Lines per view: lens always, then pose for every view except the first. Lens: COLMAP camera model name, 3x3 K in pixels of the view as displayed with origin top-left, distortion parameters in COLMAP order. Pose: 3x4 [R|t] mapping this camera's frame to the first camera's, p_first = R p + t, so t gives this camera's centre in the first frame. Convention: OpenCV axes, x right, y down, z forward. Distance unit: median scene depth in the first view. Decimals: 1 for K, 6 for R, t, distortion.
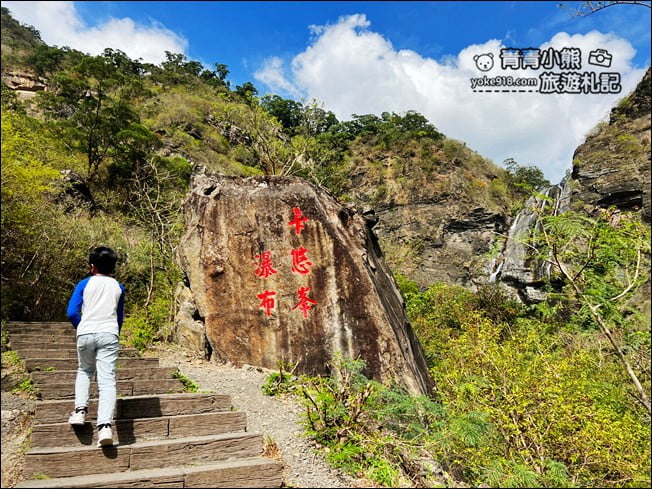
lens RADIAL K [[491.3, 0, 326.0], [0, 491.3, 244.5], [0, 0, 1]] dist [0.060145, -0.071465]
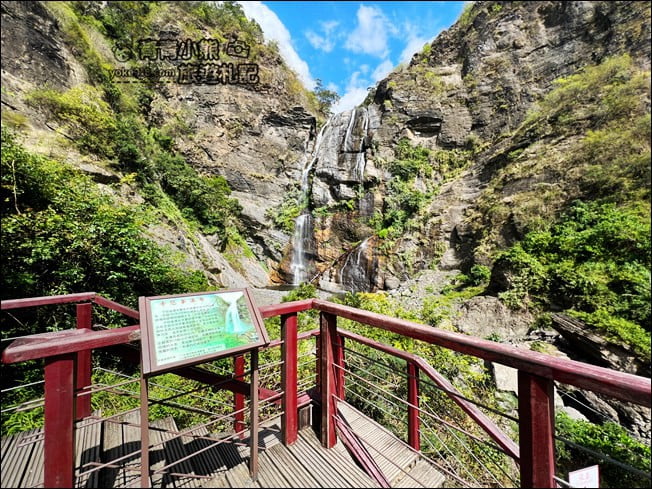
lens RADIAL K [[261.9, 0, 324.3], [0, 261.9, 244.0], [0, 0, 1]] dist [-0.000879, 0.000057]
pose [[0.782276, 0.041819, 0.621527, 0.010938], [-0.196126, 0.963537, 0.182021, 0.097309], [-0.591252, -0.264288, 0.761953, 0.450027]]
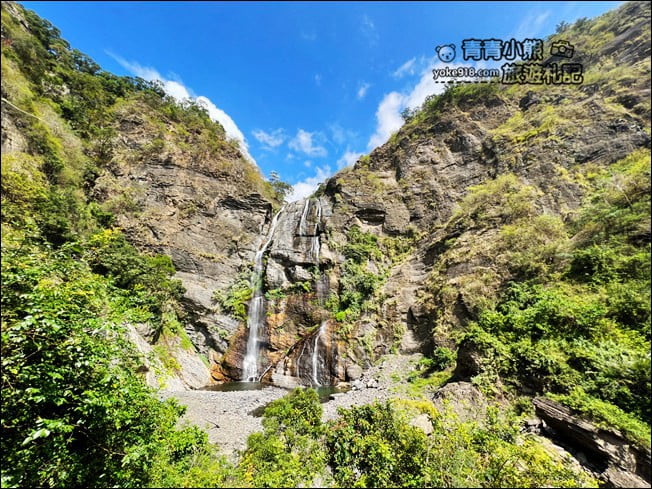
lens RADIAL K [[261.9, 0, 324.3], [0, 261.9, 244.0], [0, 0, 1]] dist [-0.000879, 0.000057]
pose [[0.648716, 0.251777, 0.718175, 0.008404], [-0.197890, 0.967033, -0.160271, 0.101267], [-0.734852, -0.038149, 0.677154, 0.468332]]
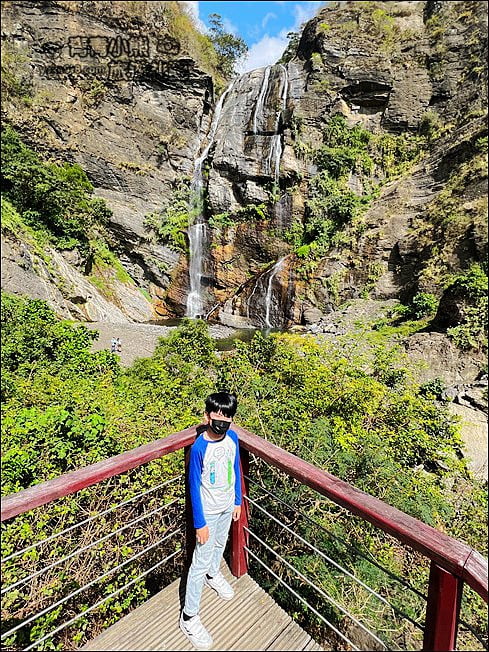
lens RADIAL K [[330.5, 0, 246.5], [0, 330.5, 326.7], [0, 0, 1]] dist [-0.002729, 0.000986]
pose [[0.743194, -0.074376, 0.664929, 0.020860], [-0.213660, 0.915387, 0.341199, 0.101207], [-0.634044, -0.395646, 0.664419, 0.459980]]
